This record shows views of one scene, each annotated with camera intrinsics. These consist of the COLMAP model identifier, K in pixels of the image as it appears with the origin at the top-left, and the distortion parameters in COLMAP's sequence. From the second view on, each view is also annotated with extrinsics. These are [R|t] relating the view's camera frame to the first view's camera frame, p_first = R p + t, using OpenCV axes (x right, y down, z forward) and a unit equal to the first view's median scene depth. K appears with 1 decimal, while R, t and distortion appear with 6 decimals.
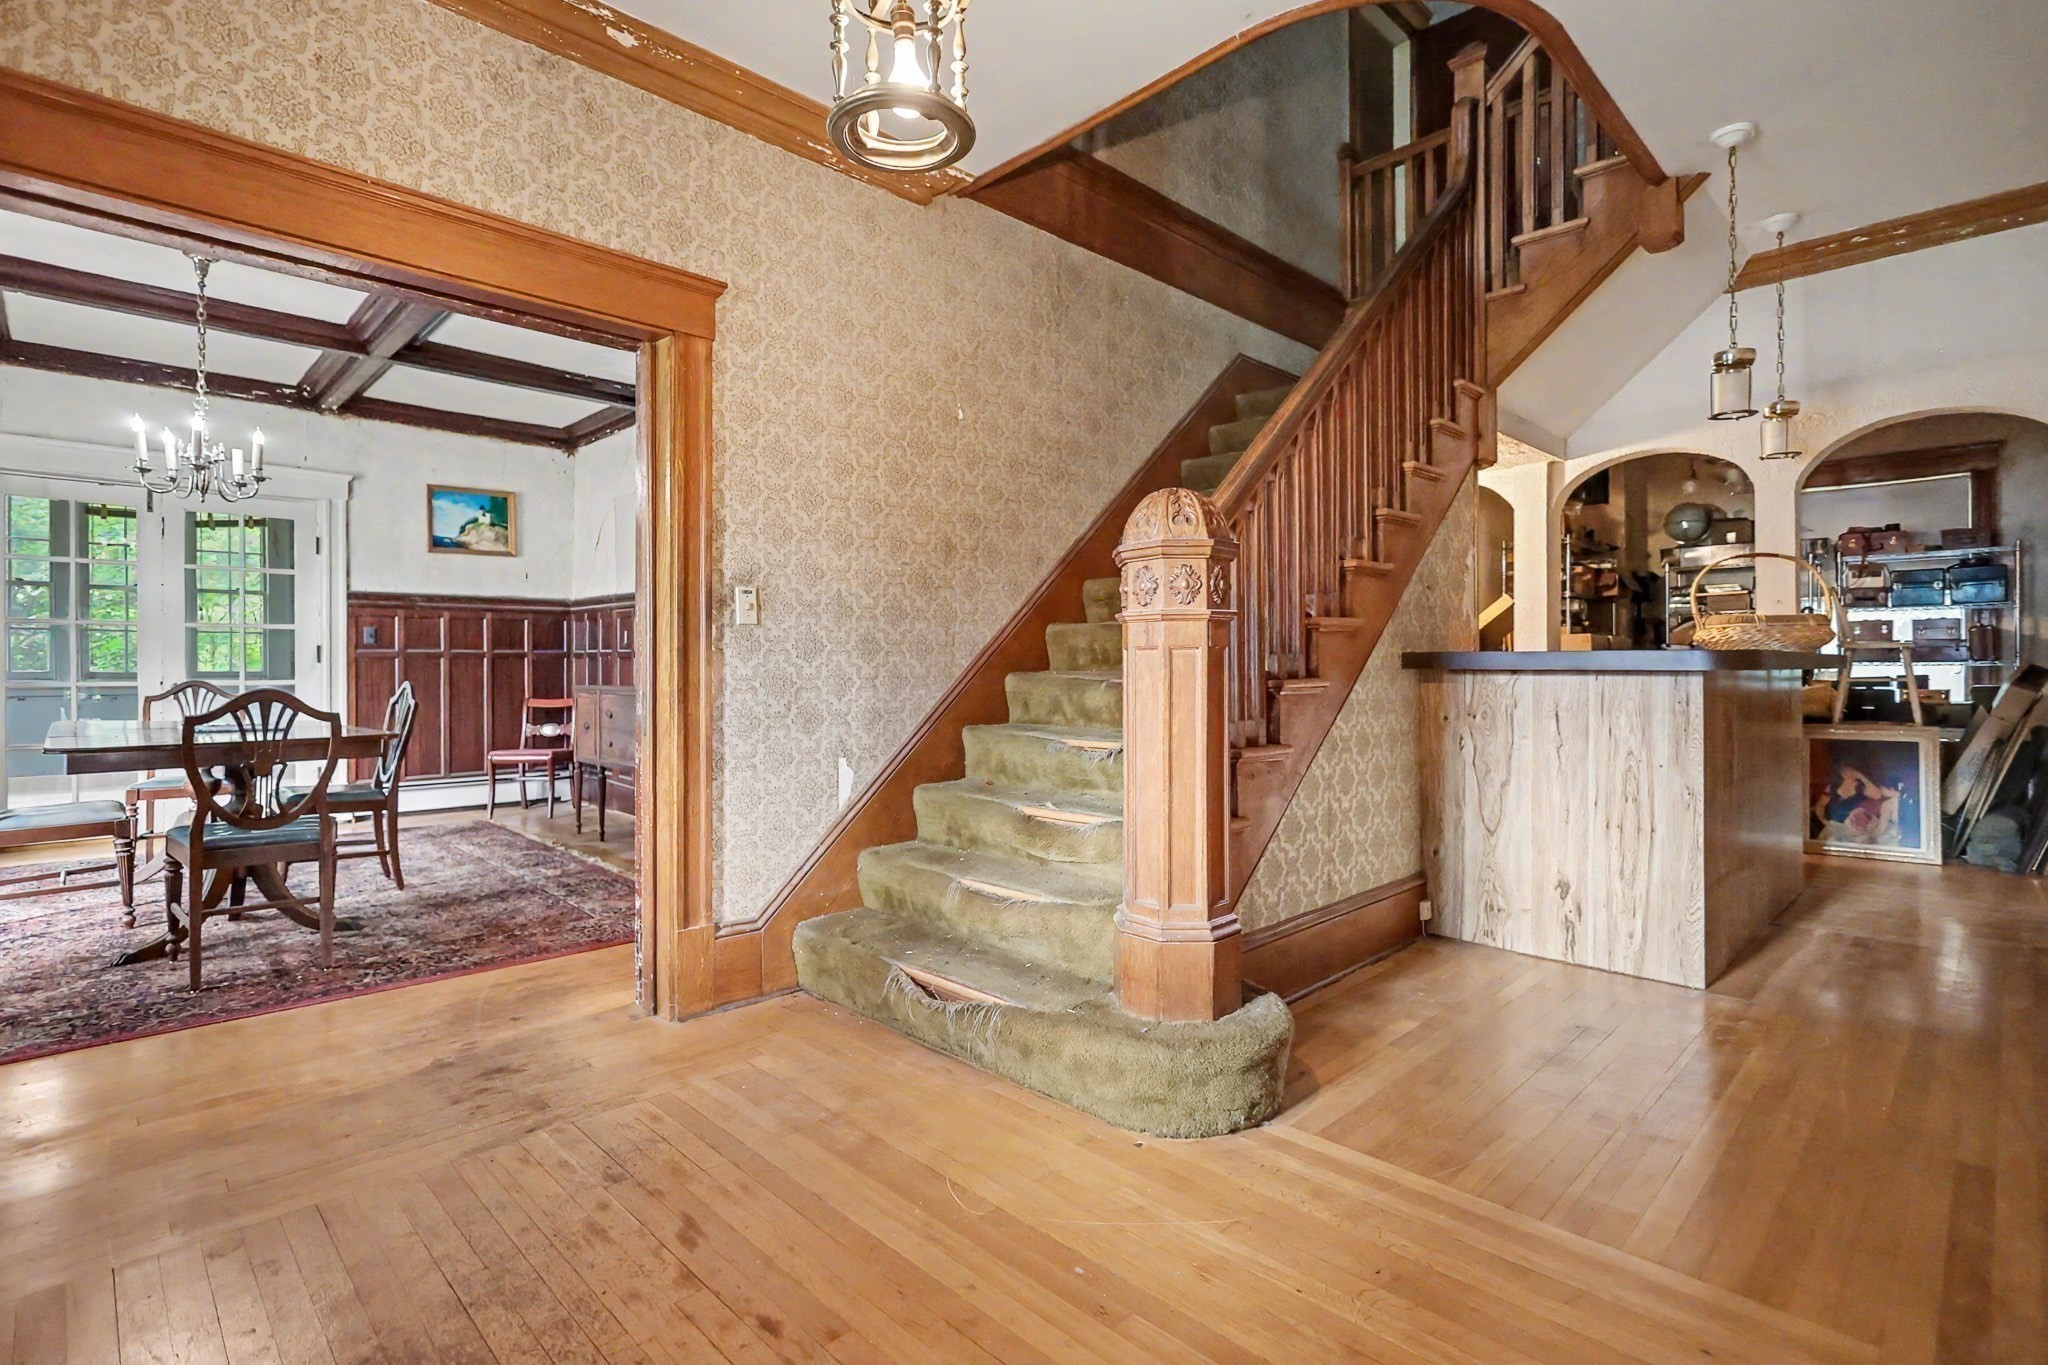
lens RADIAL K [[986.5, 0, 1015.8], [0, 986.5, 669.1], [0, 0, 1]] dist [-0.002412, 0.000815]
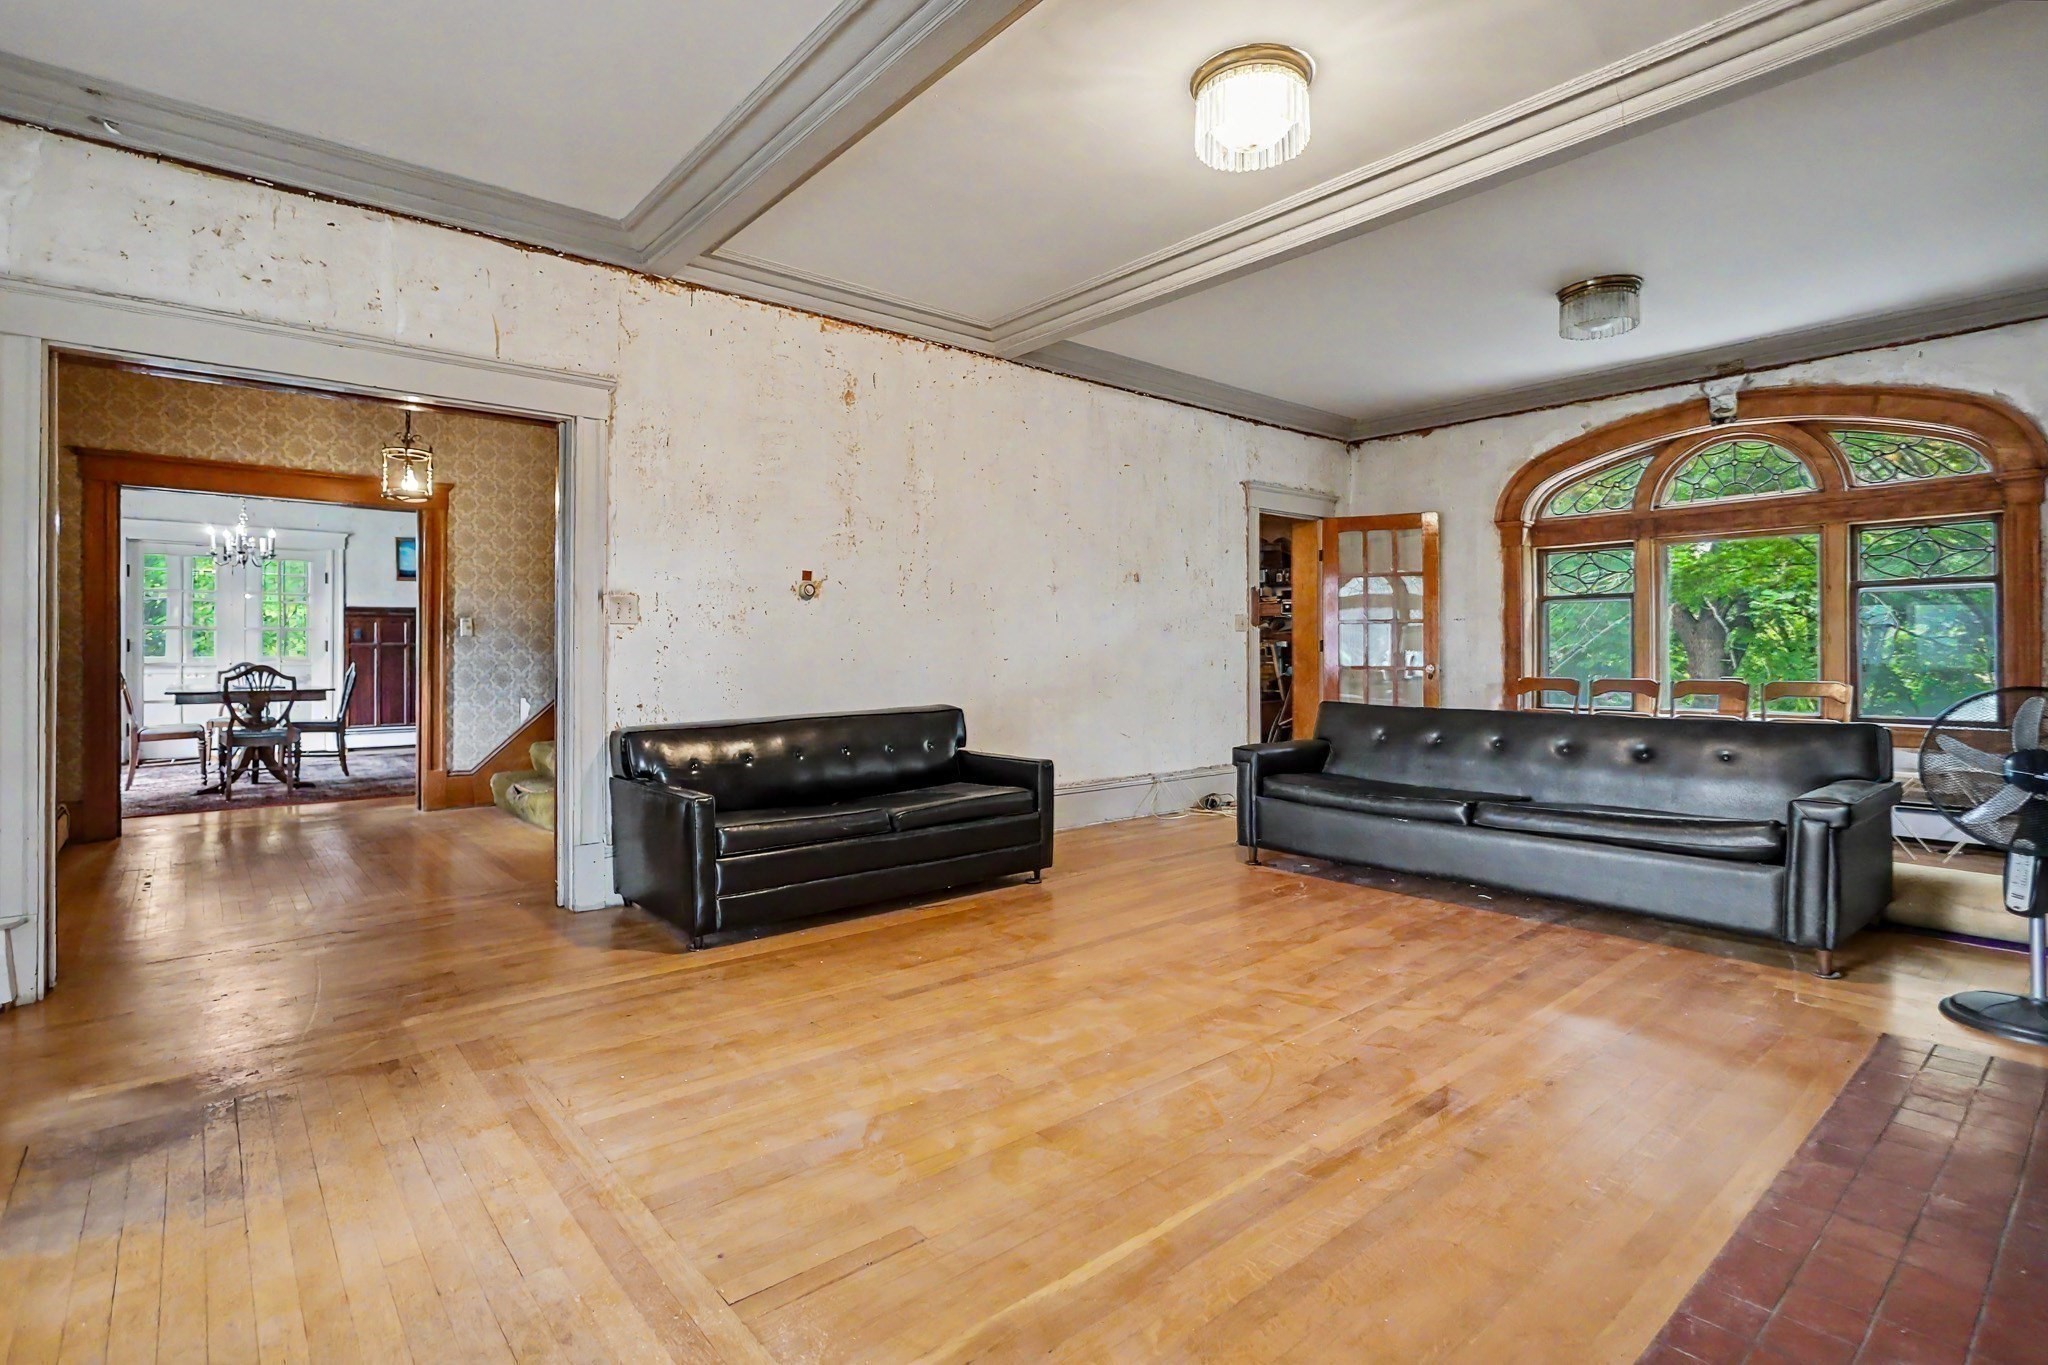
lens RADIAL K [[986.5, 0, 1016.1], [0, 986.5, 644.1], [0, 0, 1]] dist [-0.002412, 0.000815]
pose [[0.998040, -0.002514, -0.062523, 0.533686], [0.001923, 0.999953, -0.009505, -0.001634], [0.062544, 0.009366, 0.997998, -0.548638]]
